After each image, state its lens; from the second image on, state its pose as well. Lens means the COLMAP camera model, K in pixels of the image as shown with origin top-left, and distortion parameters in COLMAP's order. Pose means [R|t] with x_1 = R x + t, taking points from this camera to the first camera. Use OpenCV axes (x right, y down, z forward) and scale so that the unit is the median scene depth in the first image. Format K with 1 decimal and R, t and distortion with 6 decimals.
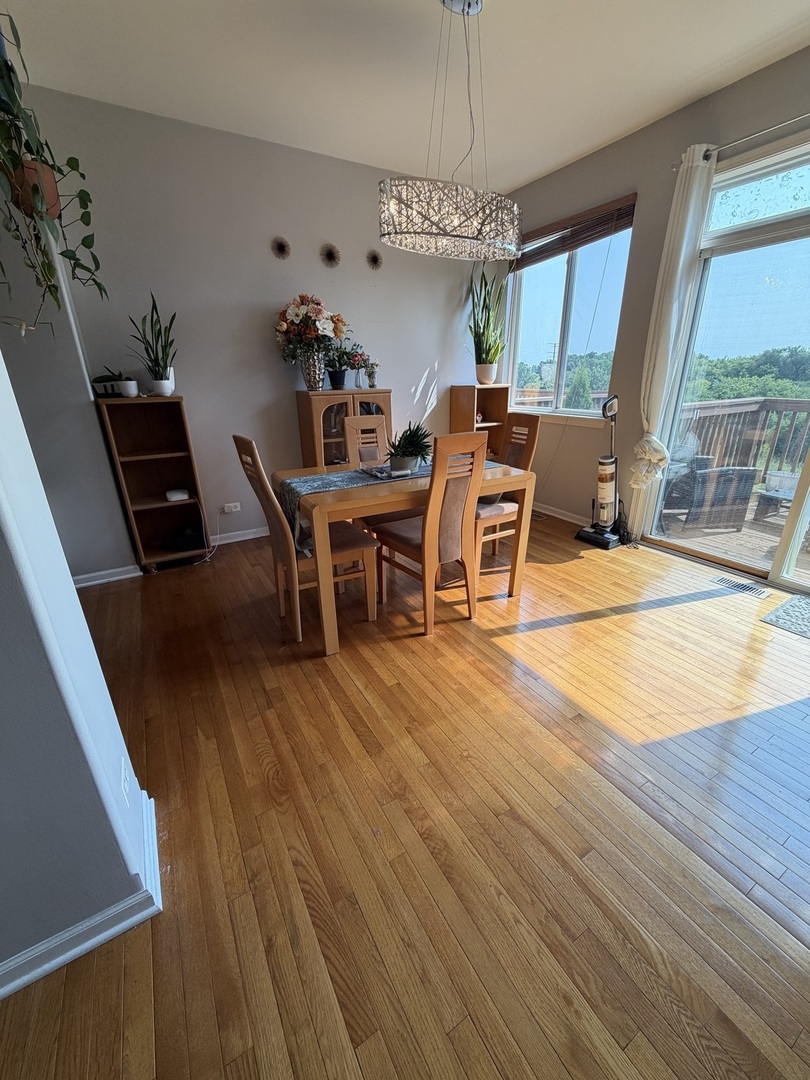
lens RADIAL K [[429.6, 0, 405.0], [0, 429.6, 540.0], [0, 0, 1]] dist [0.000447, 0.000268]
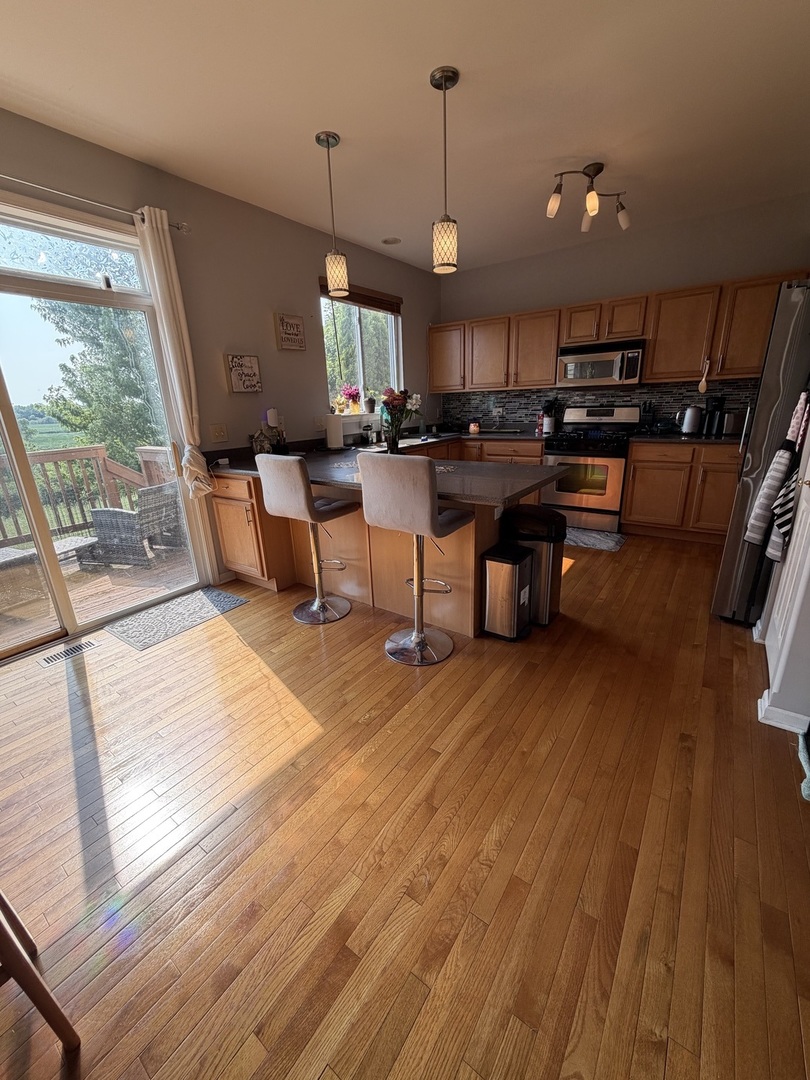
lens RADIAL K [[429.6, 0, 405.0], [0, 429.6, 540.0], [0, 0, 1]] dist [0.000447, 0.000268]
pose [[-0.399215, -0.246225, 0.883176, -0.293428], [0.373196, 0.836218, 0.401826, -0.210737], [-0.837468, 0.490012, -0.241941, 0.525861]]
